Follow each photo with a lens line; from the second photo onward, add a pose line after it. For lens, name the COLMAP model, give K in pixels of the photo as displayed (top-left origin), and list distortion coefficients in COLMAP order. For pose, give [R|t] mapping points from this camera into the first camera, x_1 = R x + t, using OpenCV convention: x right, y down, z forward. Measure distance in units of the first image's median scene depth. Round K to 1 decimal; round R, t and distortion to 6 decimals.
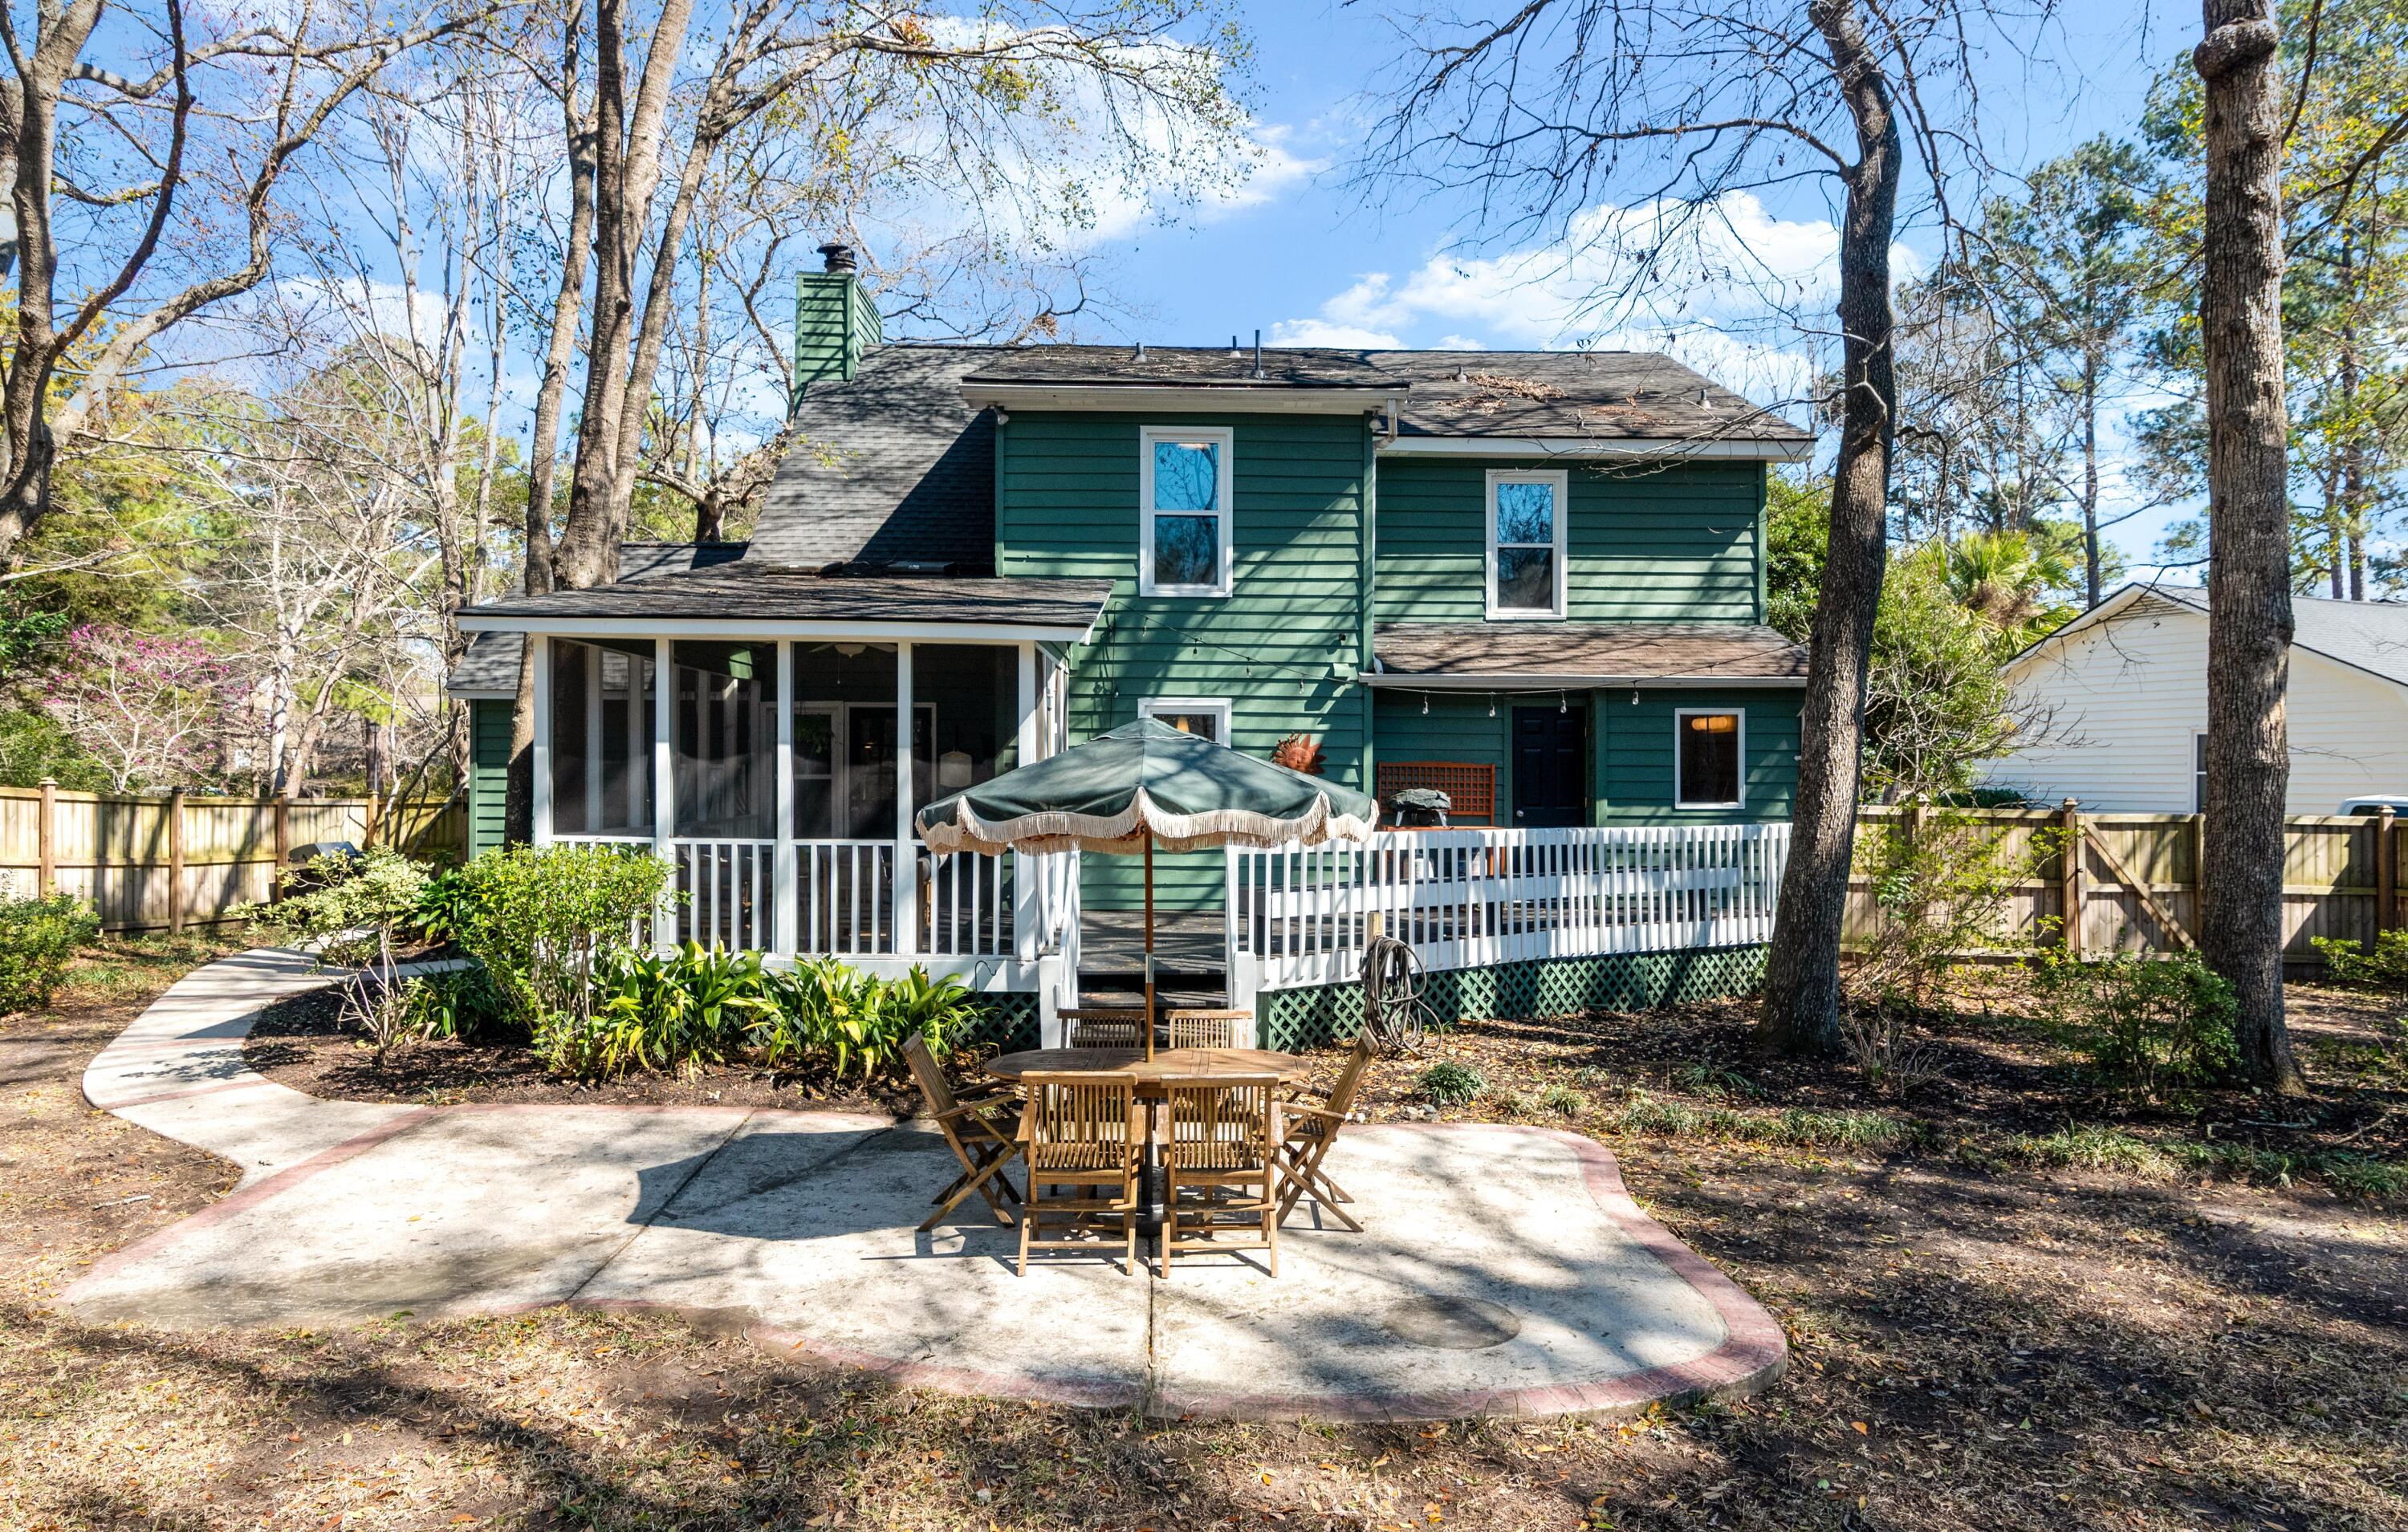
lens RADIAL K [[1585.5, 0, 1204.0], [0, 1585.5, 766.0], [0, 0, 1]] dist [0.004243, 0.001749]
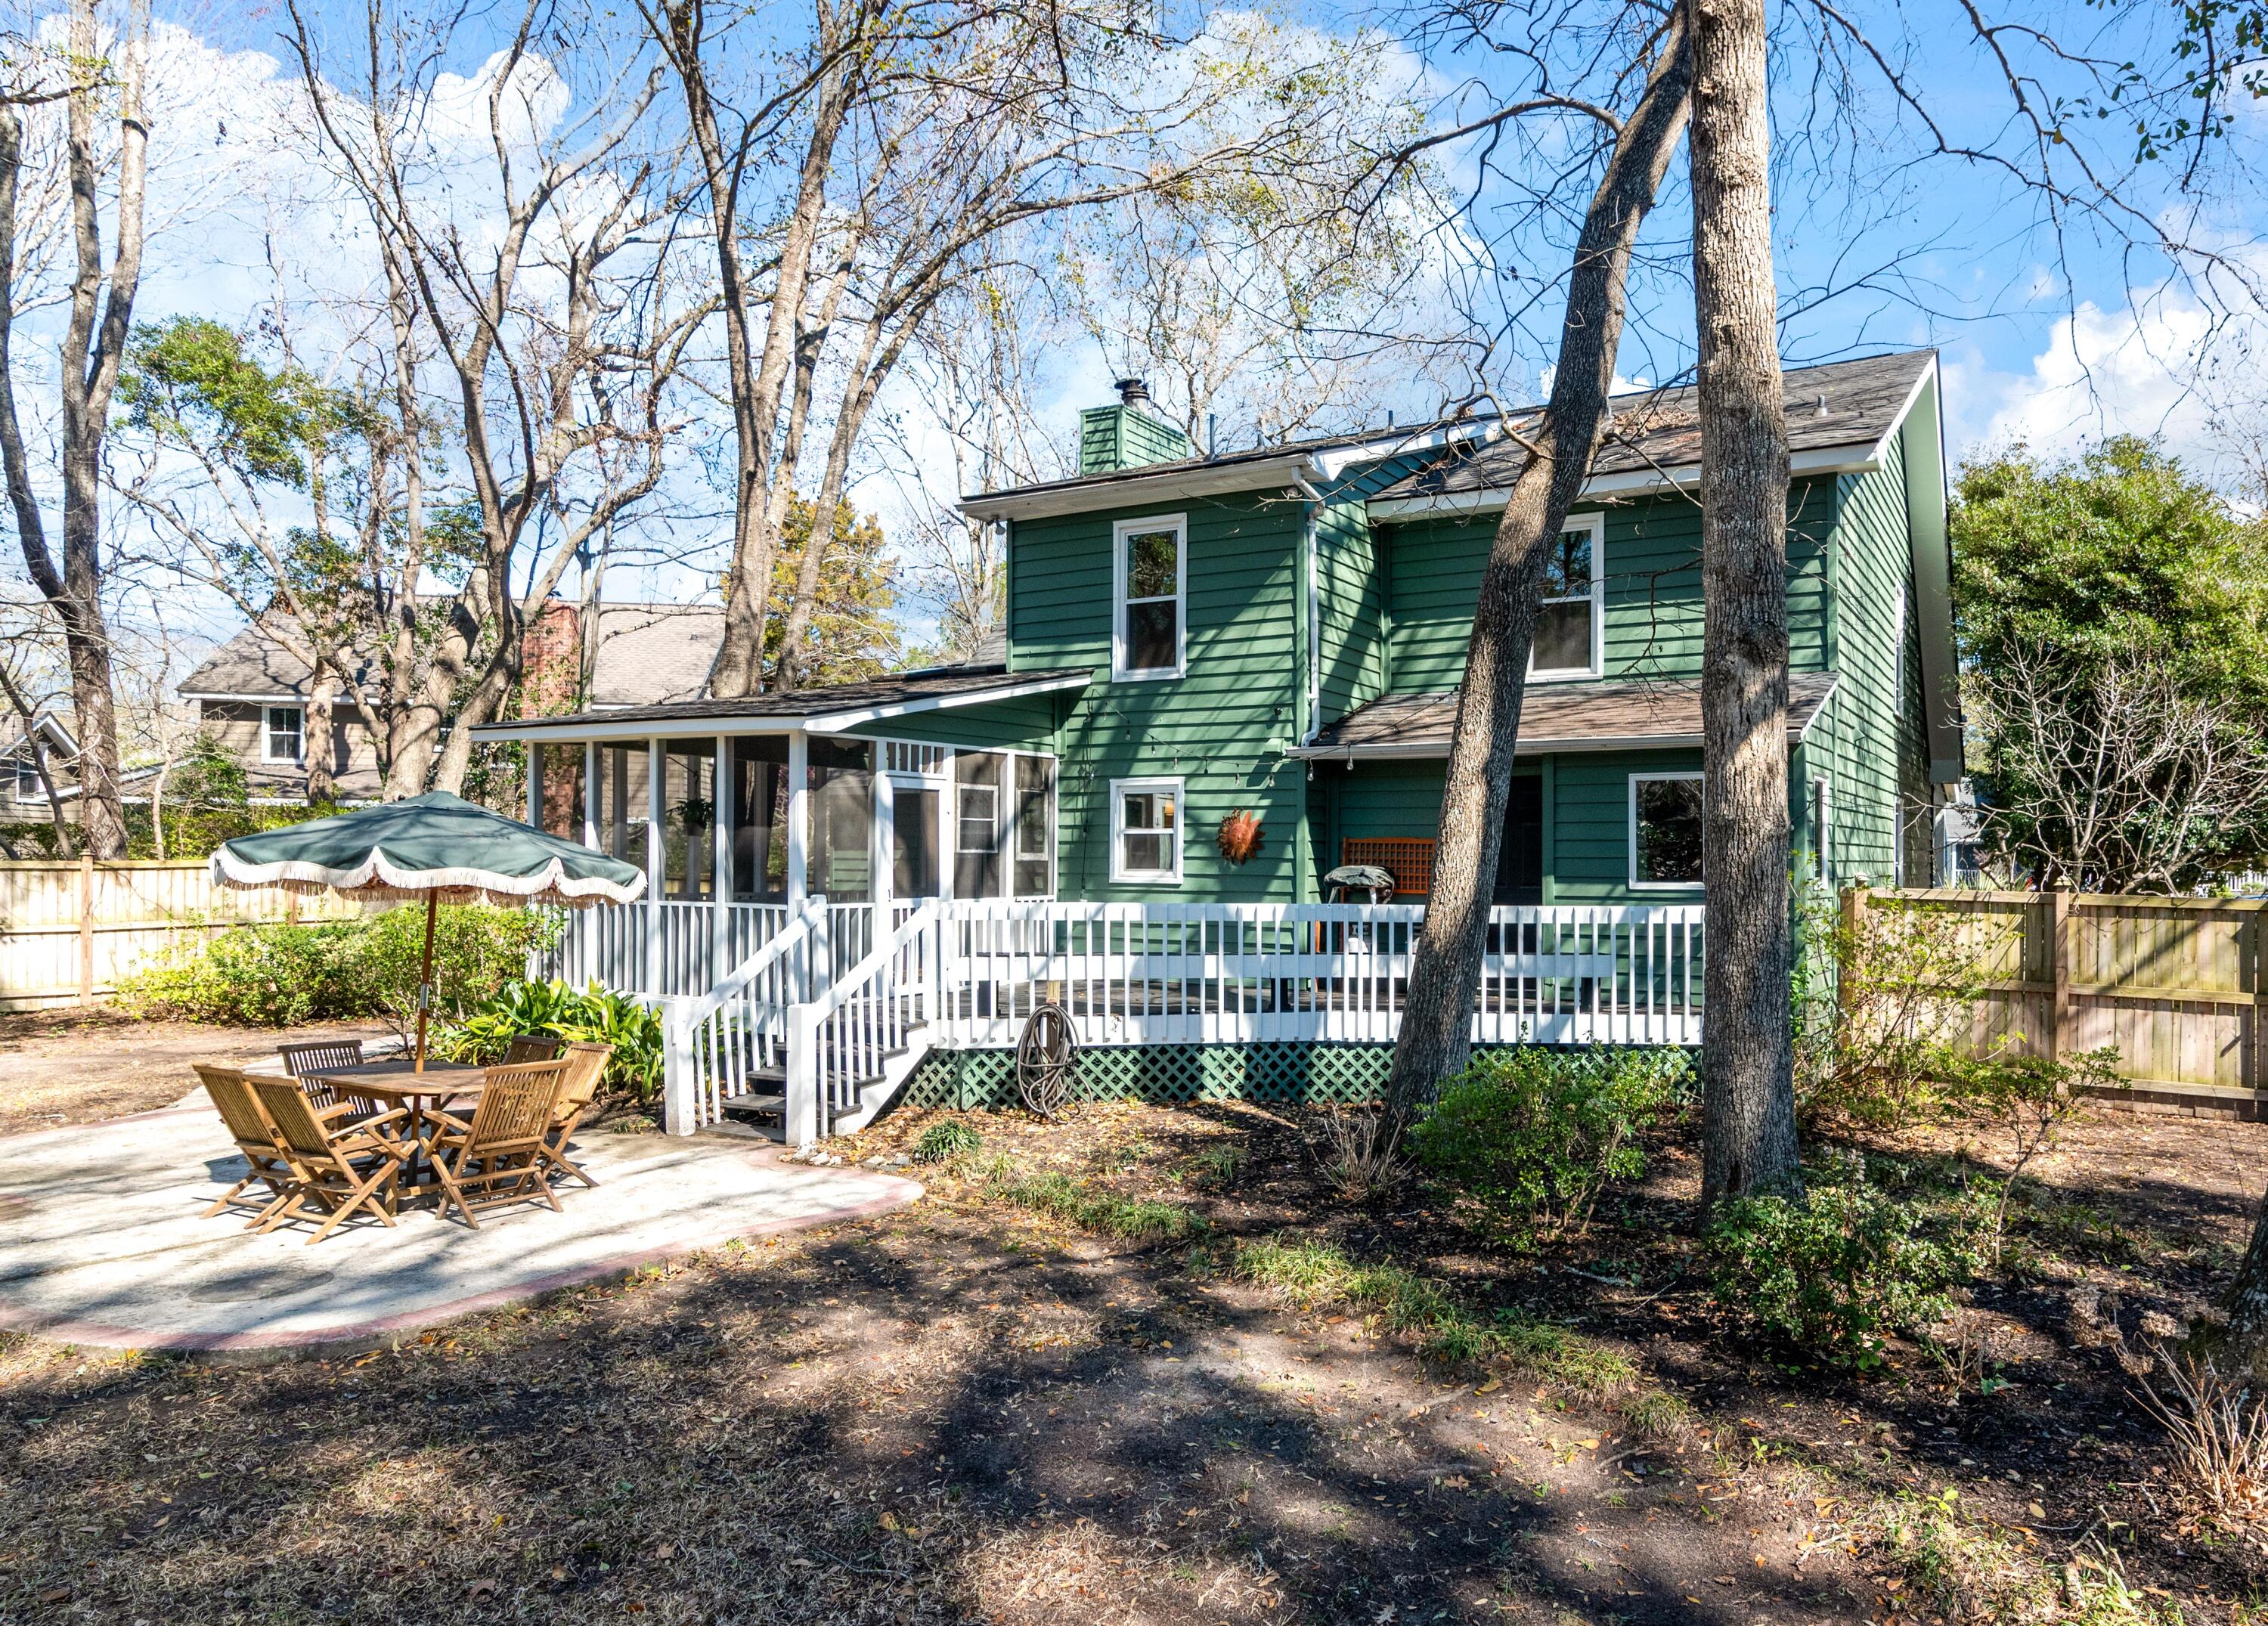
lens RADIAL K [[1624.2, 0, 1286.9], [0, 1624.2, 817.6], [0, 0, 1]] dist [0.021560, 0.001790]
pose [[0.848131, -0.016744, -0.529522, 0.625788], [-0.000761, 0.999461, -0.032824, 0.017836], [0.529786, 0.028242, 0.847661, 0.149546]]
